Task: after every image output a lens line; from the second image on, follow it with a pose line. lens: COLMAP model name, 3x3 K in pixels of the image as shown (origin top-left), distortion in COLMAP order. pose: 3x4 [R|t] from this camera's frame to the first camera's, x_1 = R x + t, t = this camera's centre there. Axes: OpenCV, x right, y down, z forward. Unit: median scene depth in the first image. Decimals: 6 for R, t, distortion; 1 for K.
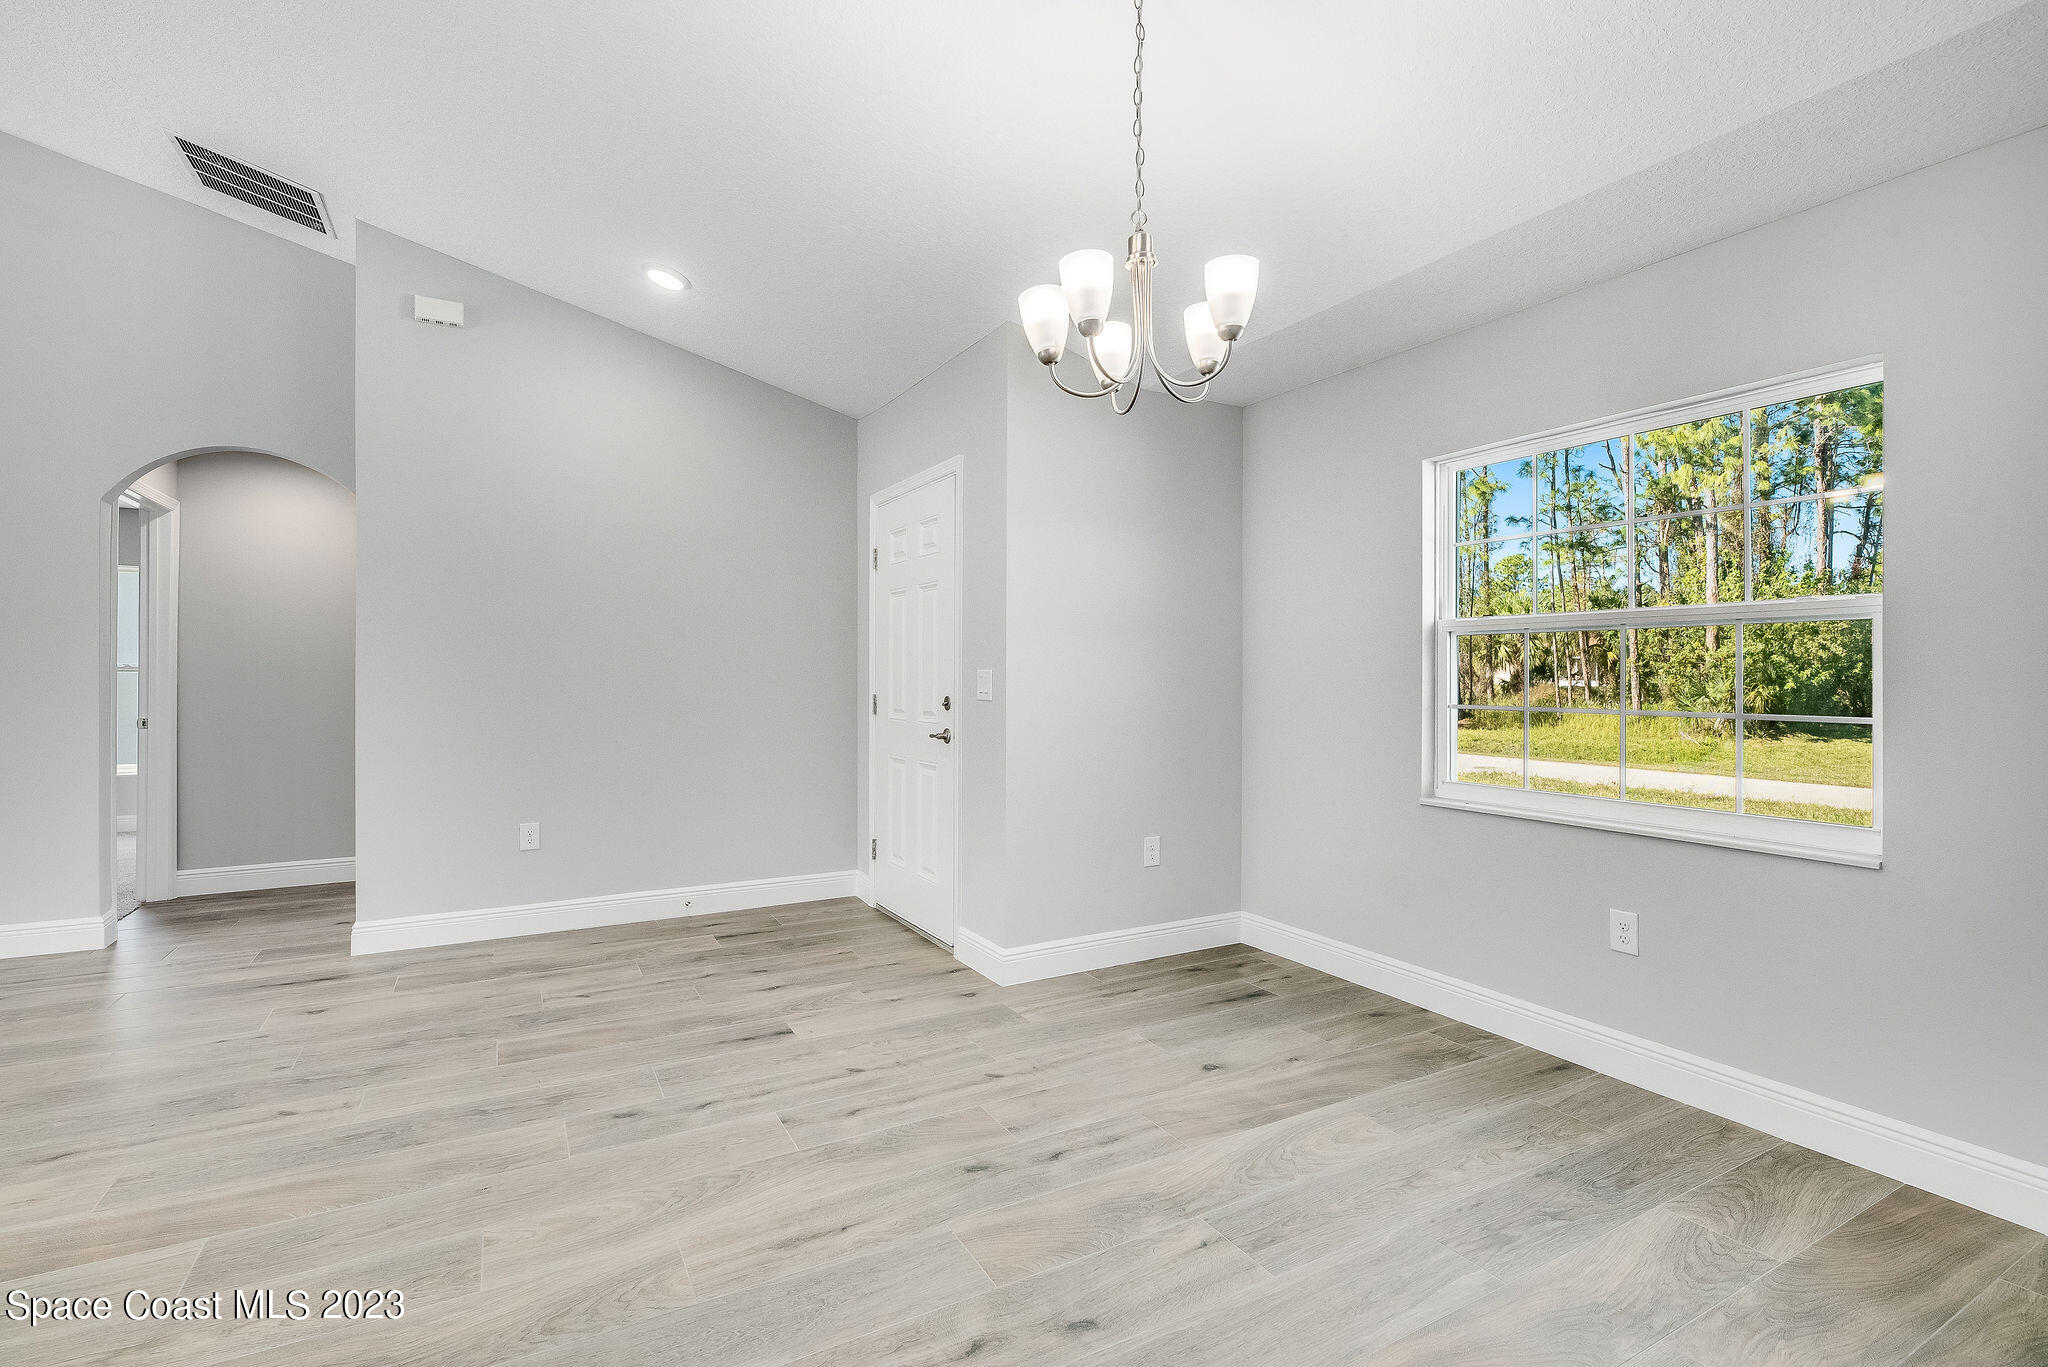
lens RADIAL K [[929.4, 0, 1022.4], [0, 929.4, 663.4], [0, 0, 1]] dist [0.001063, -0.002869]
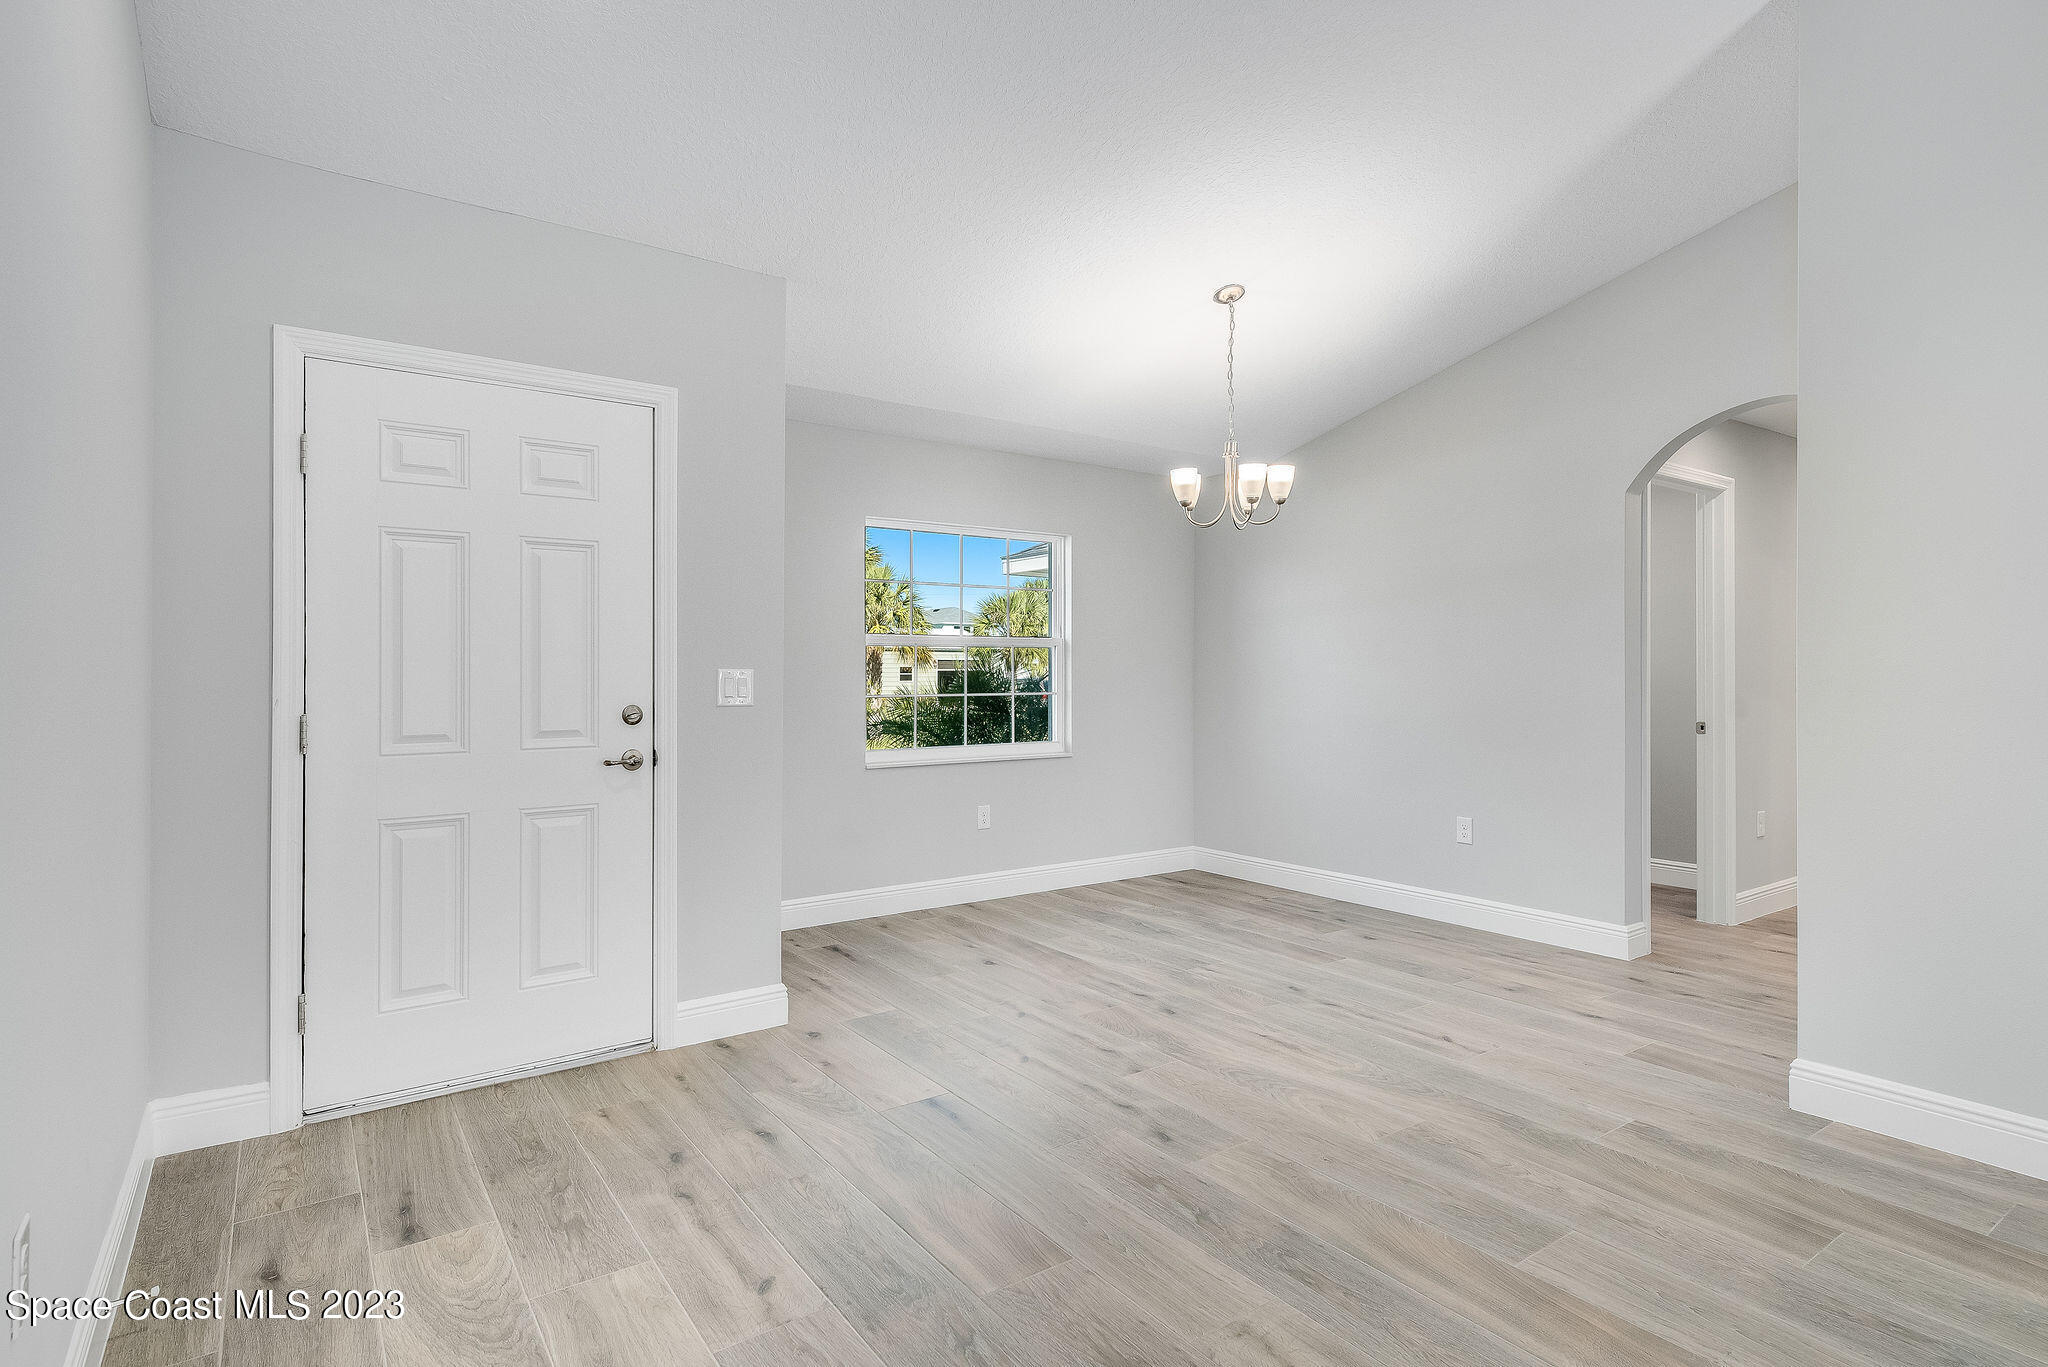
lens RADIAL K [[1032.3, 0, 1012.8], [0, 1032.3, 676.5], [0, 0, 1]] dist [0.015691, -0.002997]
pose [[-0.094685, -0.007231, 0.995481, -1.271820], [-0.008898, 0.999940, 0.006417, 0.006733], [-0.995468, -0.008250, -0.094743, 1.089154]]
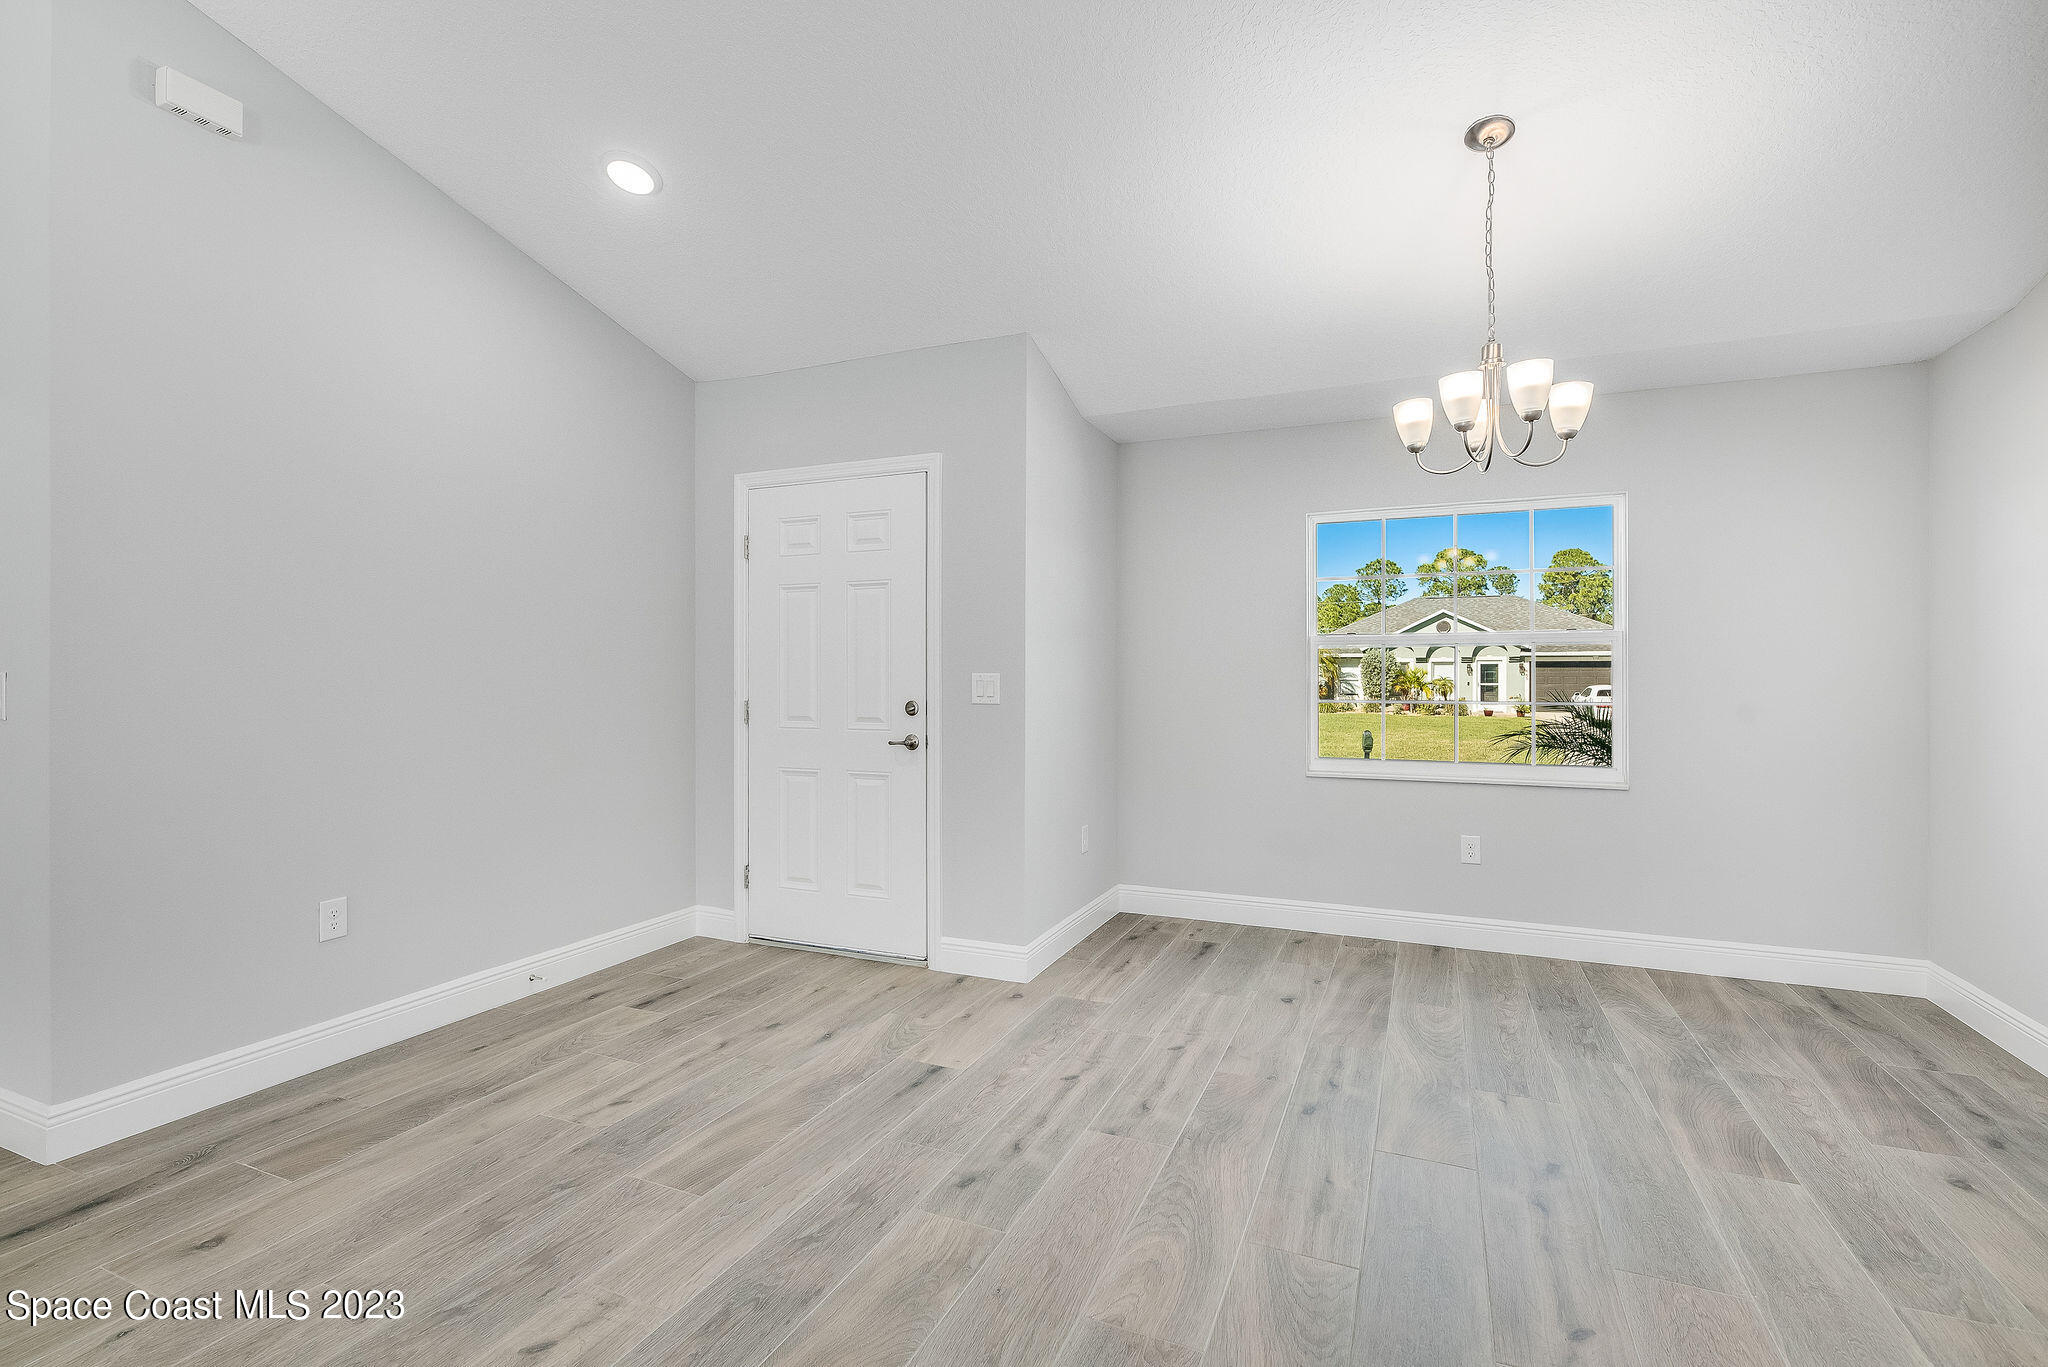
lens RADIAL K [[929.4, 0, 1014.5], [0, 929.4, 674.8], [0, 0, 1]] dist [0.001063, -0.002869]
pose [[0.803201, -0.002894, 0.595702, -0.788878], [-0.002583, 0.999962, 0.008340, 0.000478], [-0.595703, -0.008238, 0.803163, 0.236418]]
